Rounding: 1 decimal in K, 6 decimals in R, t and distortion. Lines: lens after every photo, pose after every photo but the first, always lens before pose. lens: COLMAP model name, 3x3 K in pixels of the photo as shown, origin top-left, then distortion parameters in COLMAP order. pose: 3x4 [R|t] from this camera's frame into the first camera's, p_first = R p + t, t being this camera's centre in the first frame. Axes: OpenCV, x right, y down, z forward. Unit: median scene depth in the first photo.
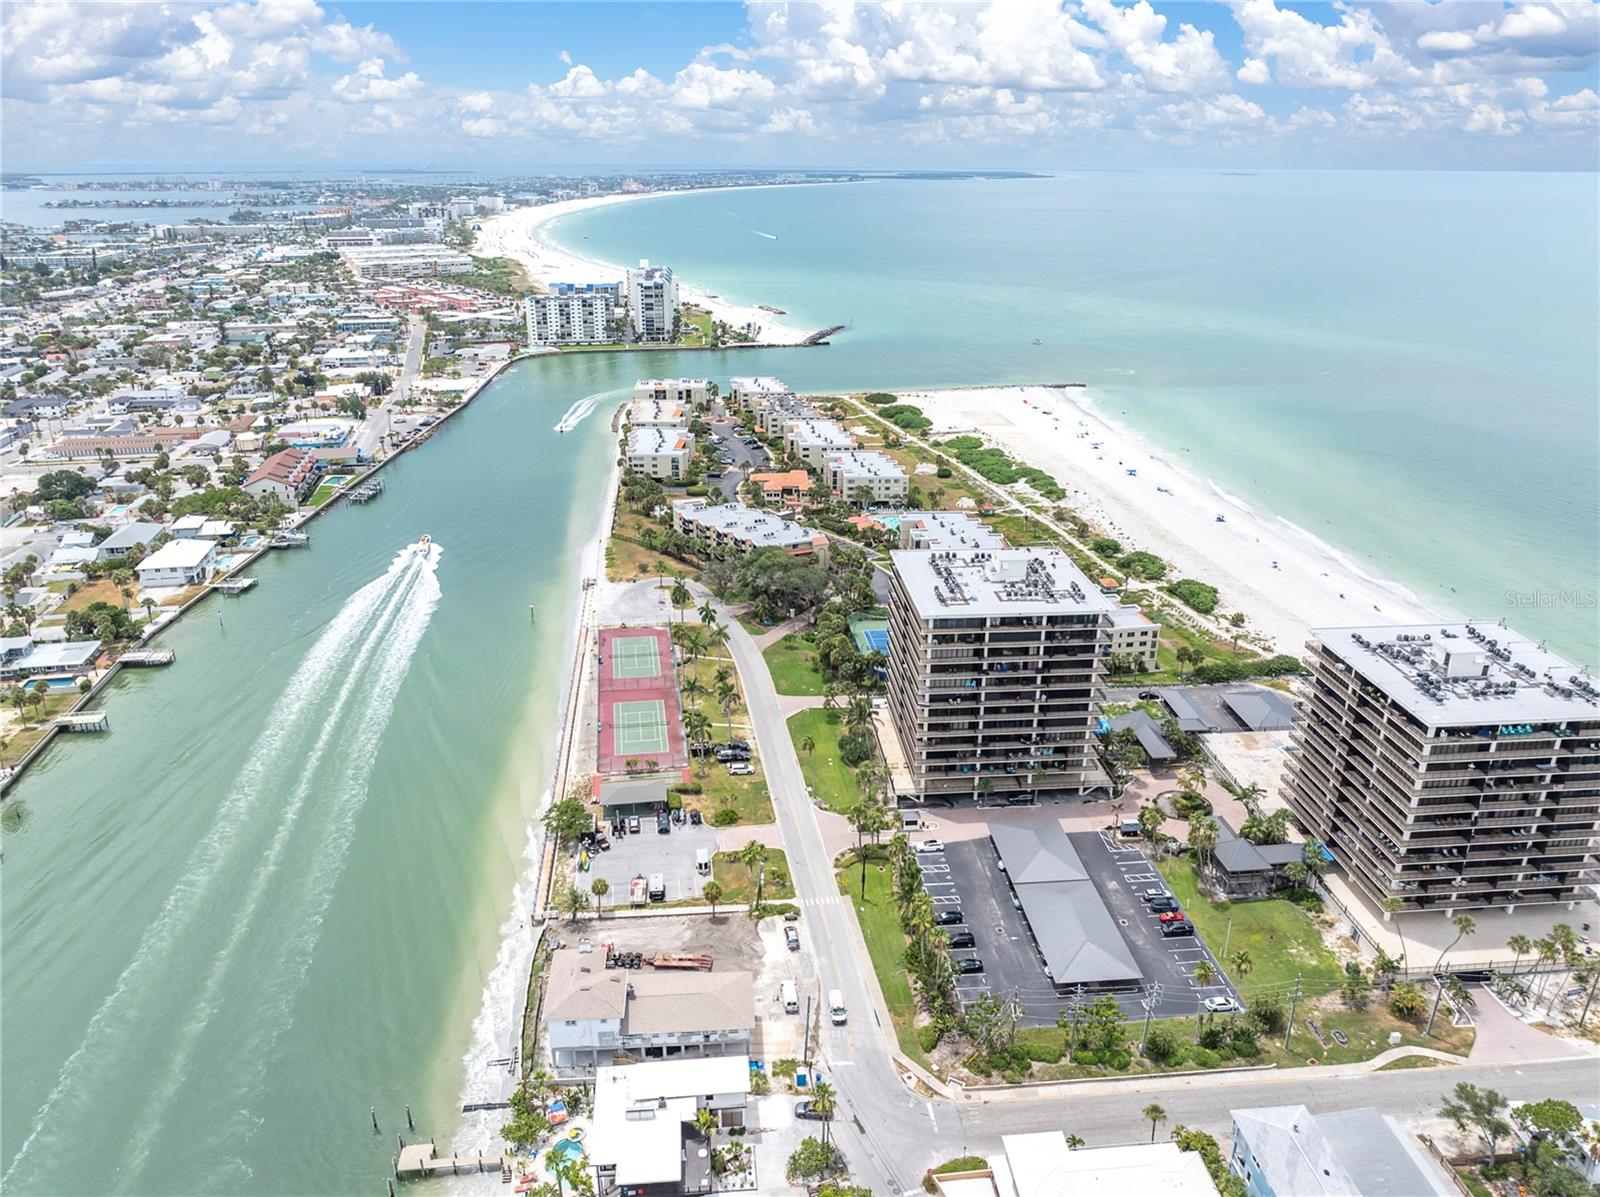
lens RADIAL K [[1140.7, 0, 807.2], [0, 1140.7, 591.4], [0, 0, 1]] dist [-0.039075, 0.030162]
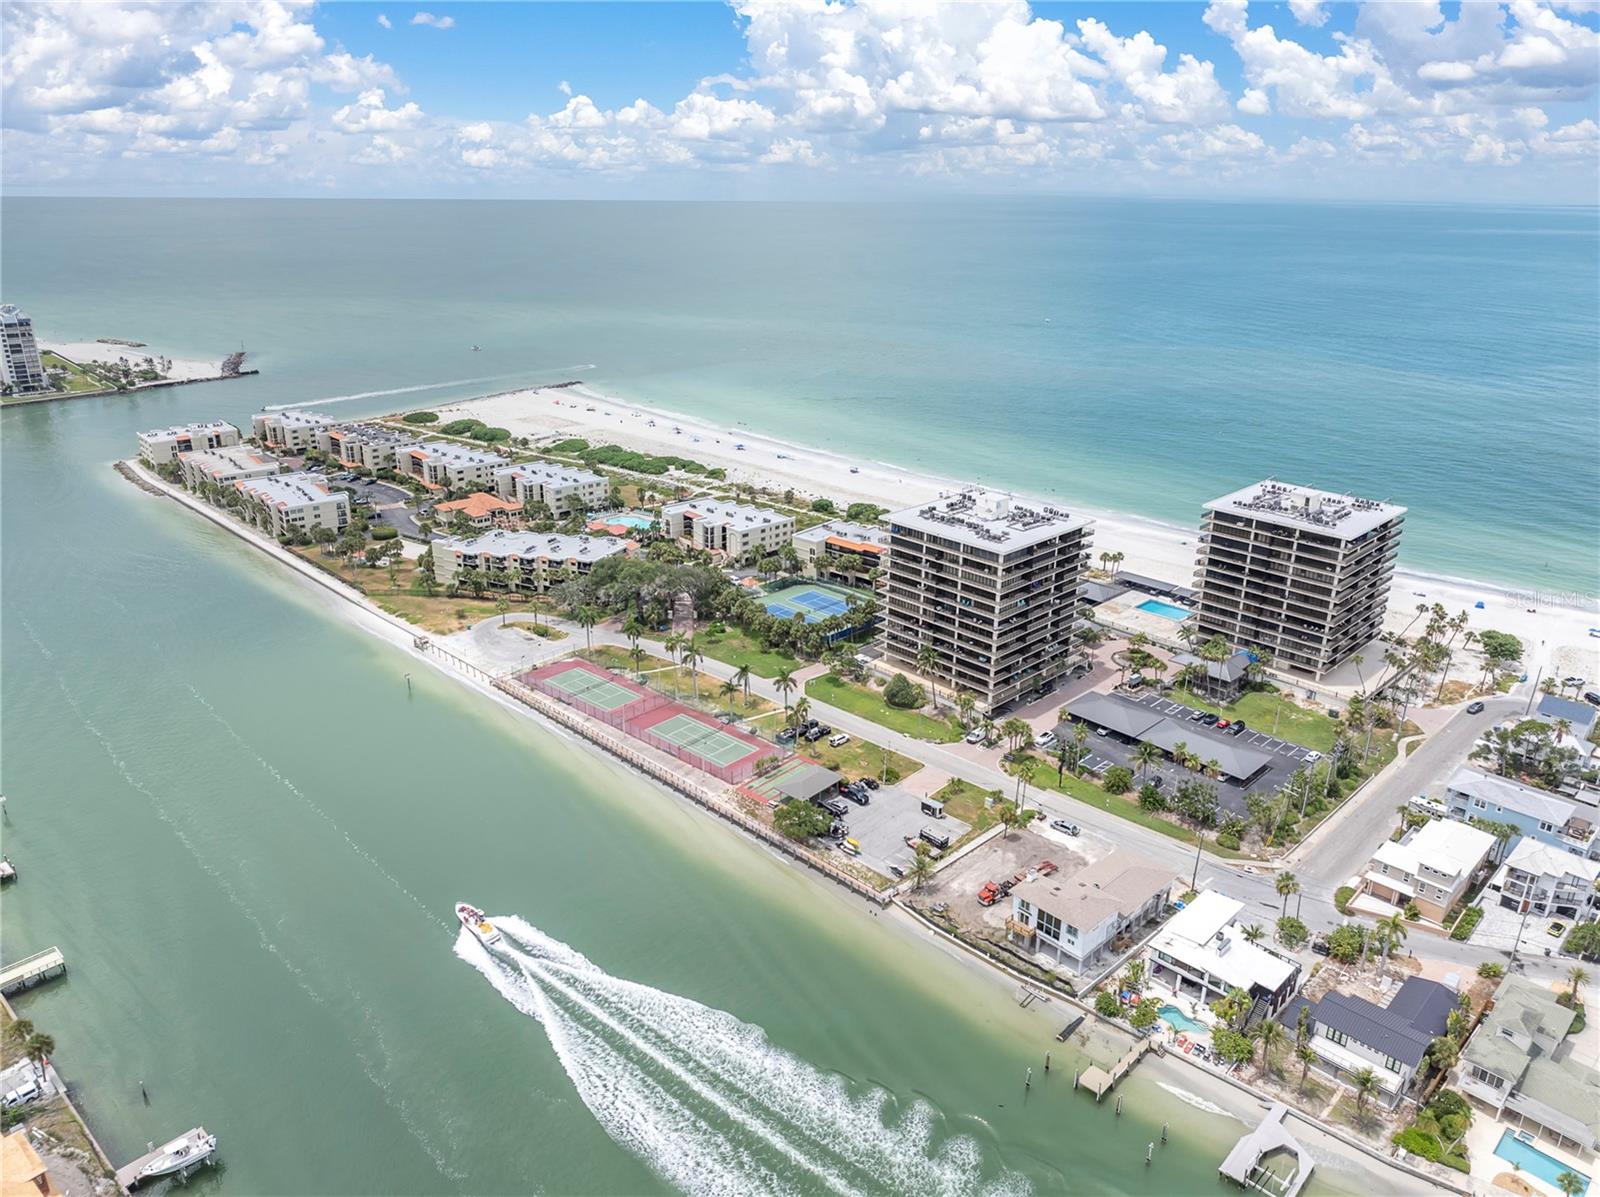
lens RADIAL K [[1140.7, 0, 807.2], [0, 1140.7, 591.4], [0, 0, 1]] dist [-0.039075, 0.030162]
pose [[0.770176, -0.216427, 0.599990, -0.386098], [0.218242, 0.973313, 0.070945, -0.034228], [-0.599332, 0.076303, 0.796855, 0.087698]]
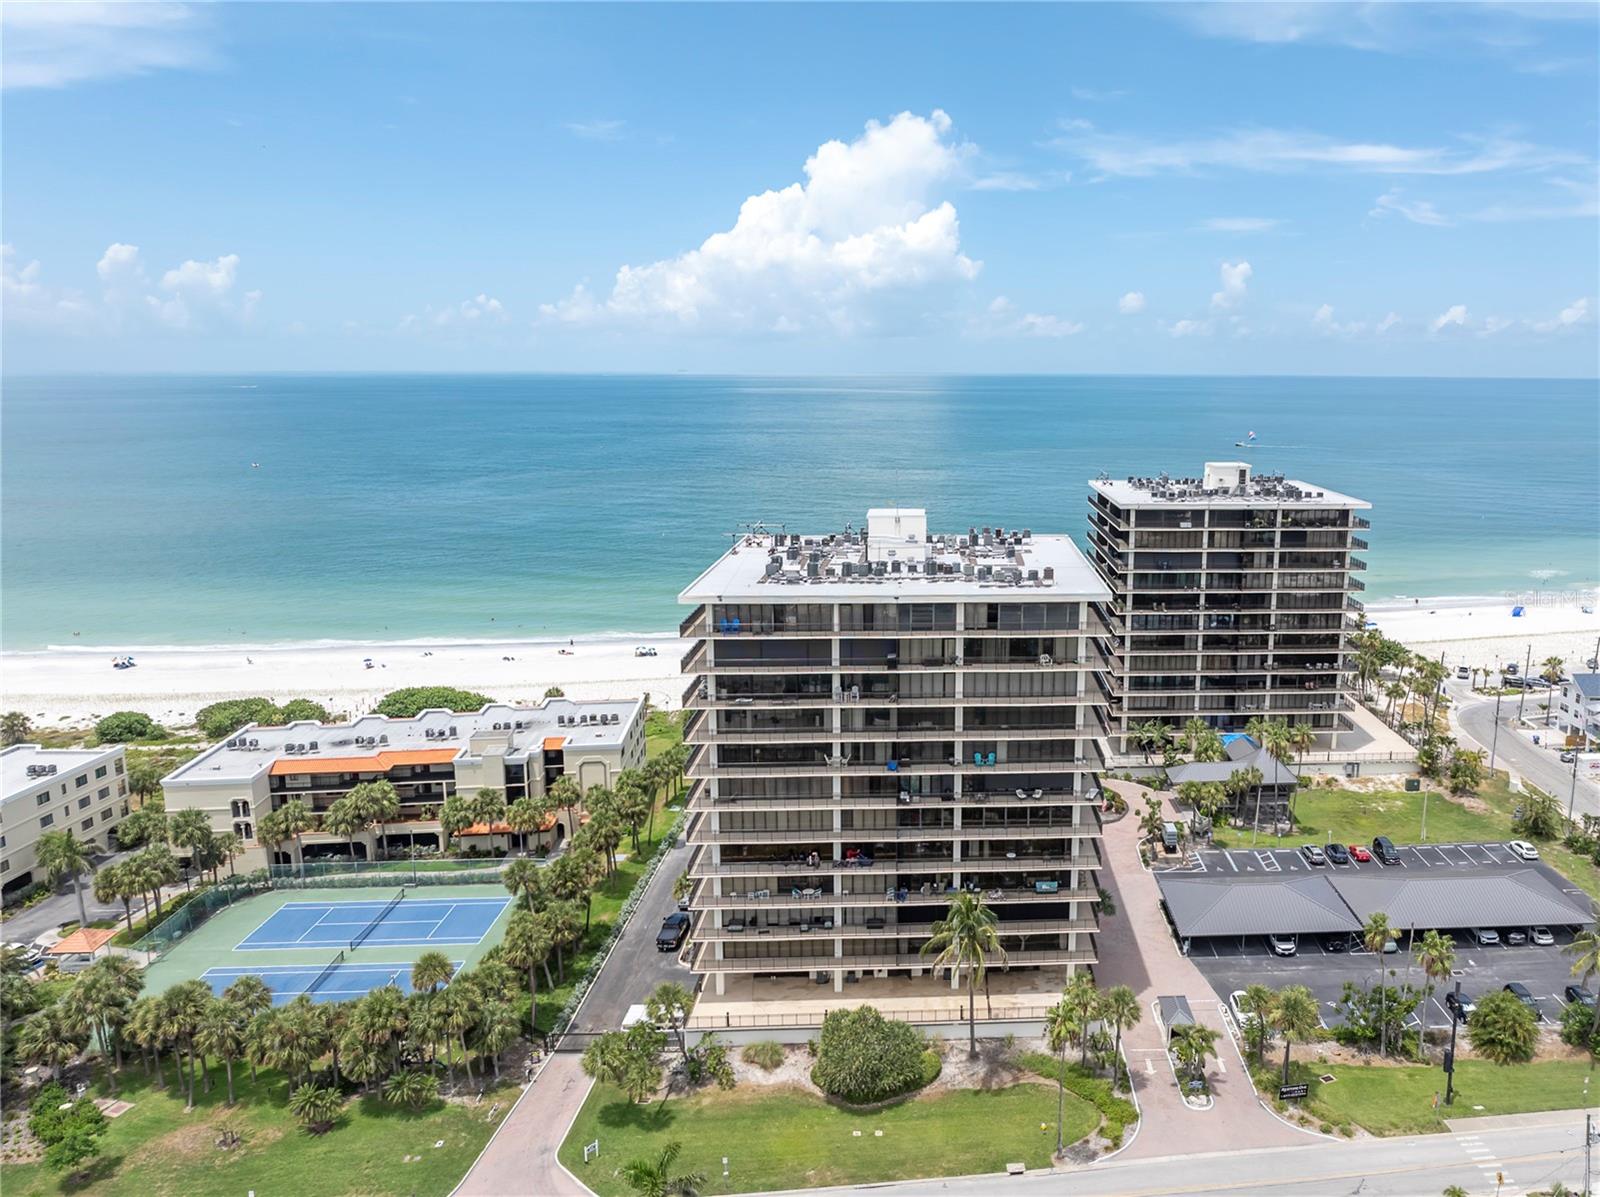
lens RADIAL K [[1219.1, 0, 1074.2], [0, 1219.1, 575.9], [0, 0, 1]] dist [-0.025414, 0.008908]
pose [[0.012721, -0.183351, 0.982965, -0.193857], [0.352007, 0.920938, 0.167226, -0.036532], [-0.935911, 0.343884, 0.076256, 0.480074]]
